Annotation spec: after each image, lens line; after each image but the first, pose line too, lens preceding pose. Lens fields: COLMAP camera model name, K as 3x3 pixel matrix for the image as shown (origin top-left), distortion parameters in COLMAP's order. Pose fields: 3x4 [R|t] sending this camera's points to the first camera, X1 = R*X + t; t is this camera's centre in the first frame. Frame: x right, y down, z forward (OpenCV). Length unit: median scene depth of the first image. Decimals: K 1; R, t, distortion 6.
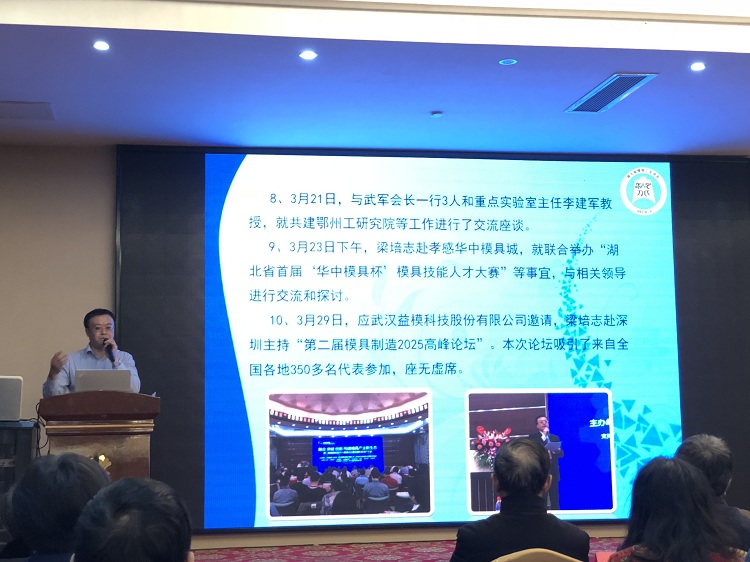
lens RADIAL K [[1268.5, 0, 375.1], [0, 1268.5, 281.2], [0, 0, 1]] dist [0.007302, 0.000000]
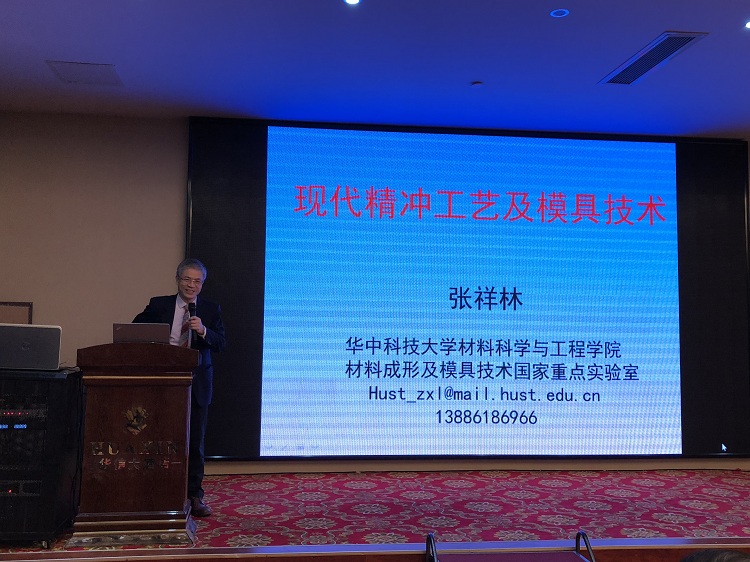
lens RADIAL K [[764.6, 0, 375.9], [0, 764.6, 281.0], [0, 0, 1]] dist [0.000187, 0.000000]
pose [[0.998804, 0.021504, -0.043919, -0.004400], [-0.019718, 0.998977, 0.040701, 0.008459], [0.044749, -0.039786, 0.998206, 0.341021]]
